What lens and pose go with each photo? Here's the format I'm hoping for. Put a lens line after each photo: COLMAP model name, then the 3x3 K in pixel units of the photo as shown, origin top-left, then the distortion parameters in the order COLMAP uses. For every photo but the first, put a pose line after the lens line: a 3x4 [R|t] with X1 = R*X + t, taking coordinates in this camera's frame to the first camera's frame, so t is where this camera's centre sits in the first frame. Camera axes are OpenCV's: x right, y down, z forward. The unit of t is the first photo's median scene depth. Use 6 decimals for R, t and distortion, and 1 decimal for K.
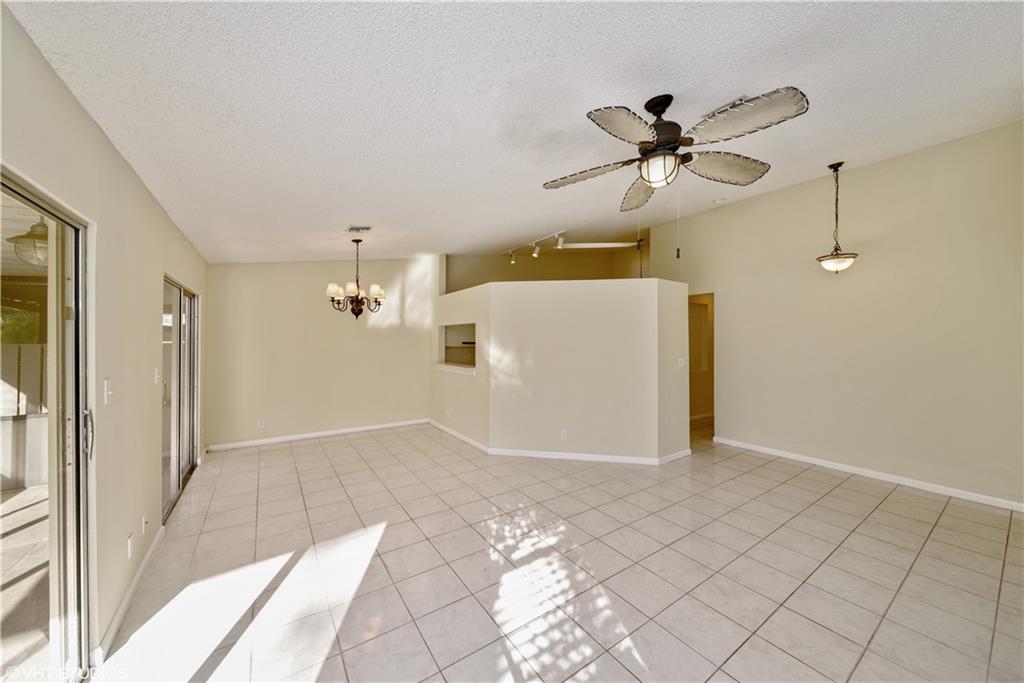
lens RADIAL K [[358.2, 0, 512.0], [0, 358.2, 341.5], [0, 0, 1]] dist [-0.000126, -0.000072]
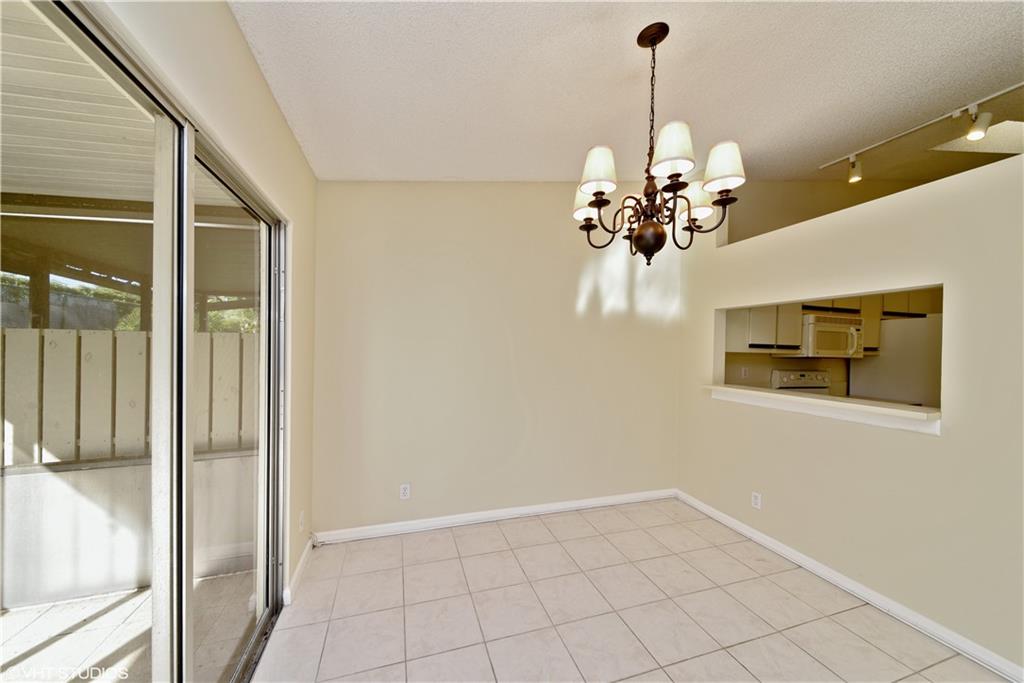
lens RADIAL K [[365.9, 0, 511.0], [0, 365.9, 364.2], [0, 0, 1]] dist [0.001304, 0.000126]
pose [[0.954610, 0.031806, -0.296154, -0.378953], [-0.019337, 0.998803, 0.044937, 0.016947], [0.297229, -0.037170, 0.954082, 0.517282]]
